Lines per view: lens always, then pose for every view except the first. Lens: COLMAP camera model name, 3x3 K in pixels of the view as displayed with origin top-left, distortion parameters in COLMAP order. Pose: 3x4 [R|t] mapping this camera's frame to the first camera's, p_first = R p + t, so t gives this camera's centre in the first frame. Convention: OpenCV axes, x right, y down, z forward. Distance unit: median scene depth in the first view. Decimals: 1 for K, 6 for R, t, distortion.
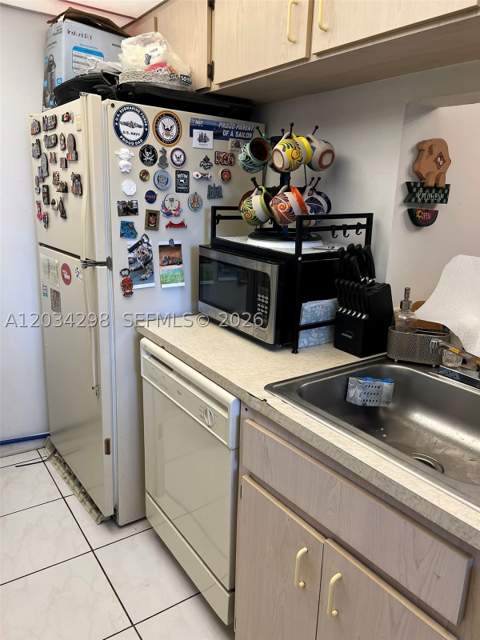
lens RADIAL K [[482.9, 0, 240.0], [0, 482.9, 320.0], [0, 0, 1]] dist [0.046930, -0.046581]
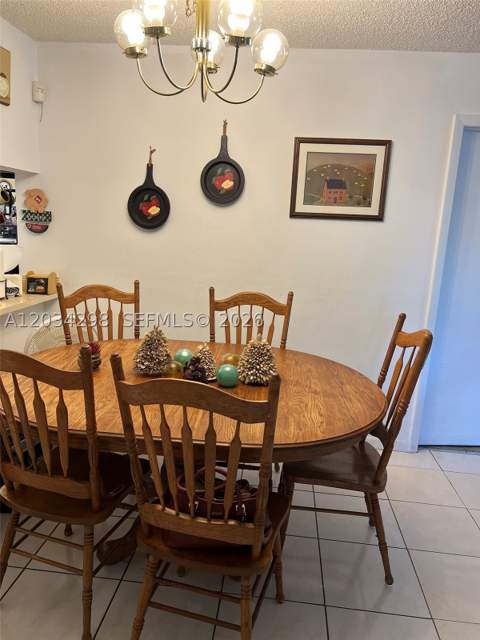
lens RADIAL K [[482.9, 0, 240.0], [0, 482.9, 320.0], [0, 0, 1]] dist [0.046930, -0.046581]
pose [[0.765816, 0.137046, -0.628287, 2.127446], [-0.190414, 0.981539, -0.017995, 0.026080], [0.614222, 0.133416, 0.777774, 0.037601]]
